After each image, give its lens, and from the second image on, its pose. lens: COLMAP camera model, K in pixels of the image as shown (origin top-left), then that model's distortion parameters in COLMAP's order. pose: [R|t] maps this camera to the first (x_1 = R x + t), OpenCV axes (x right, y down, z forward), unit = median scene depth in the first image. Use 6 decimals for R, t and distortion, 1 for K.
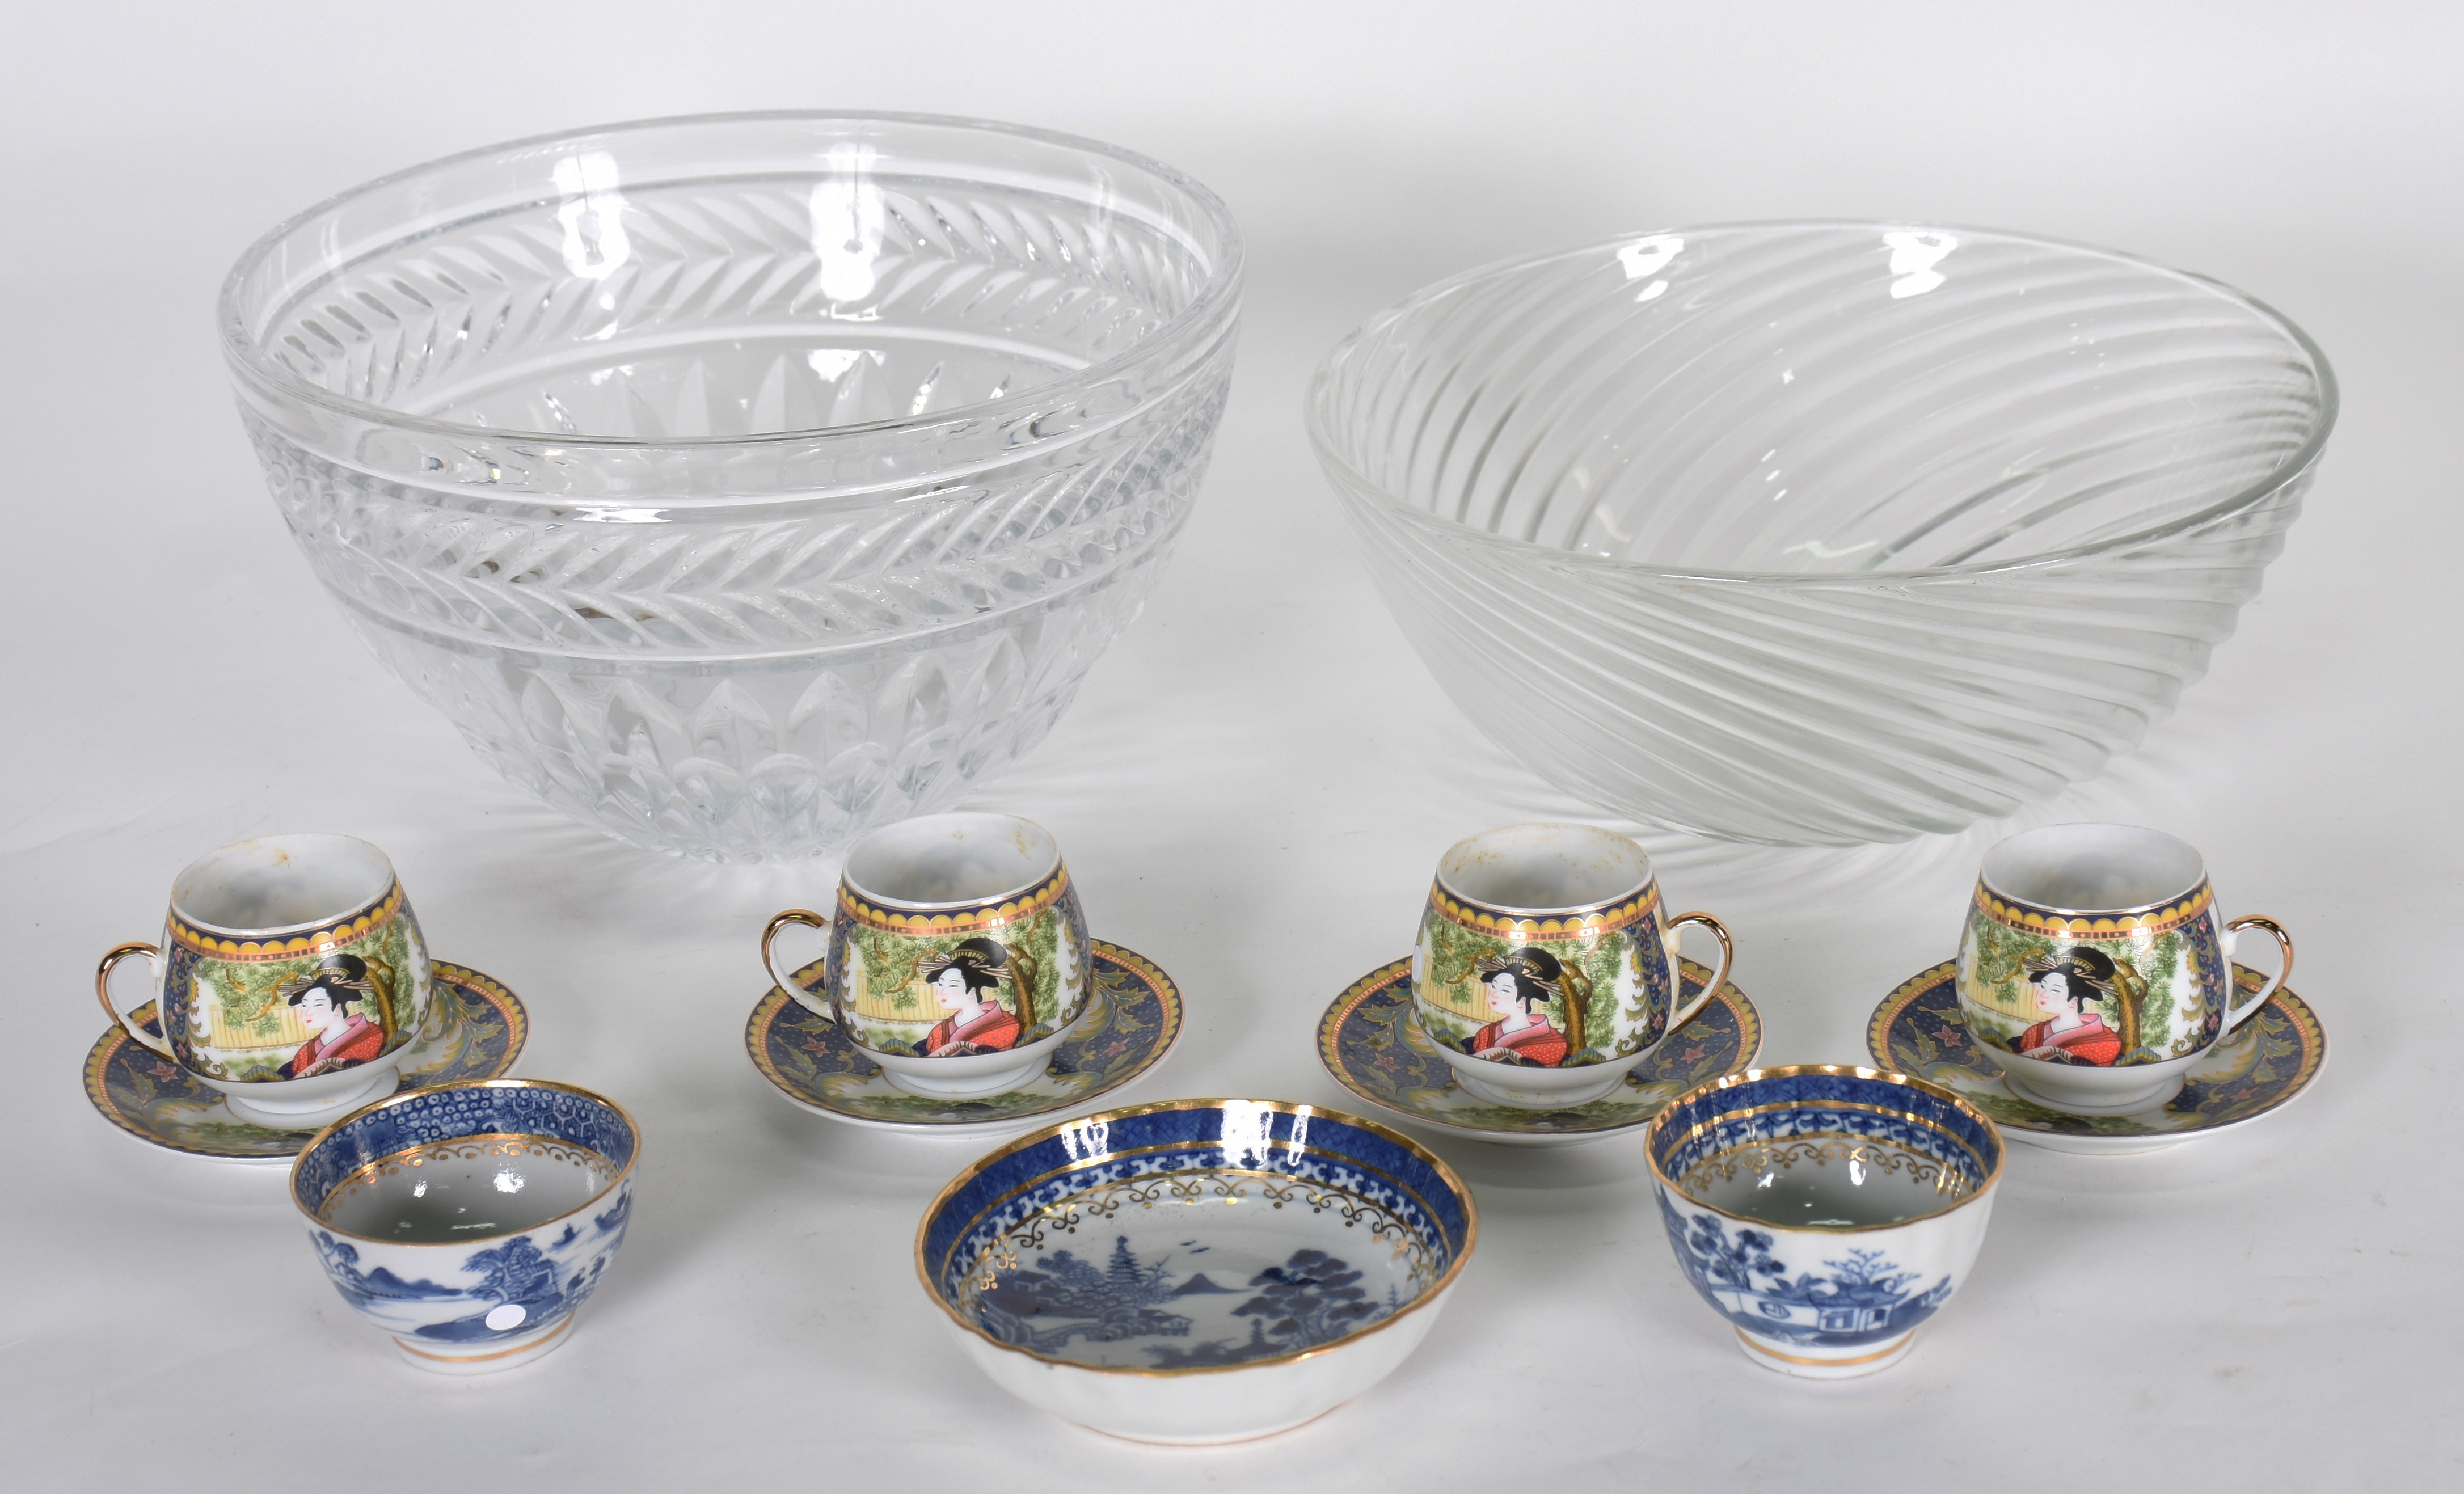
lens RADIAL K [[4979.5, 0, 1254.3], [0, 4979.5, 750.3], [0, 0, 1]] dist [0.210393, 0.000000]
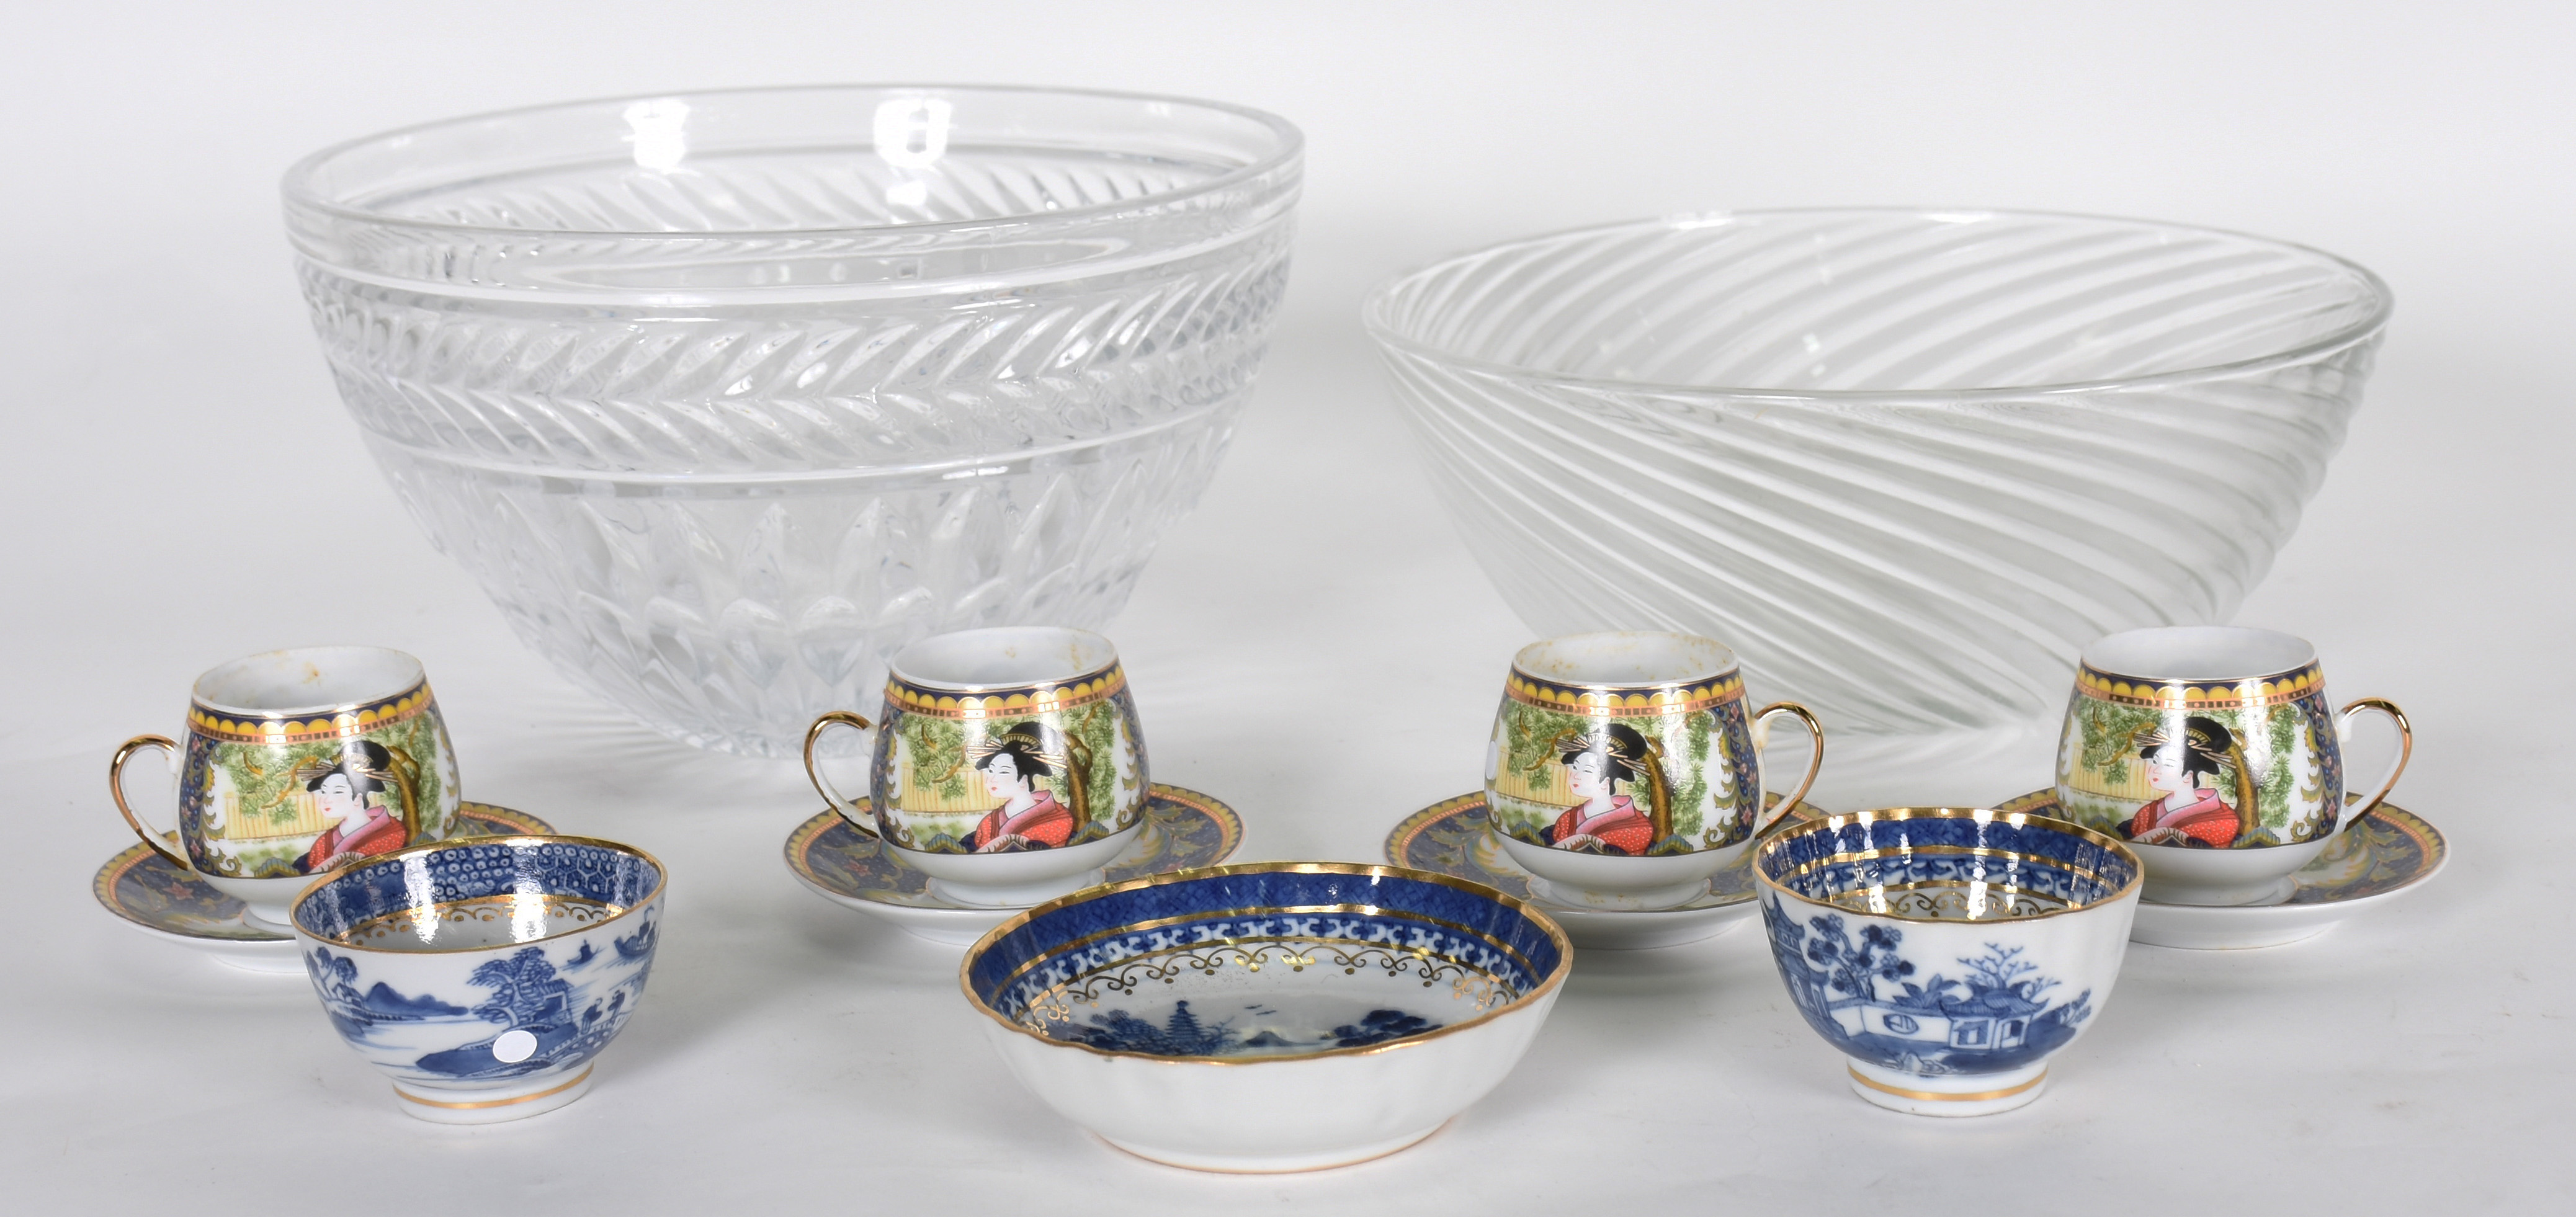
lens RADIAL K [[4129.9, 0, 1272.2], [0, 4129.9, 606.8], [0, 0, 1]] dist [0.062384, 0.000000]
pose [[0.999948, 0.007733, 0.006647, -0.015149], [-0.006492, 0.985452, -0.169828, 0.152728], [-0.007864, 0.169776, 0.985451, 0.224034]]
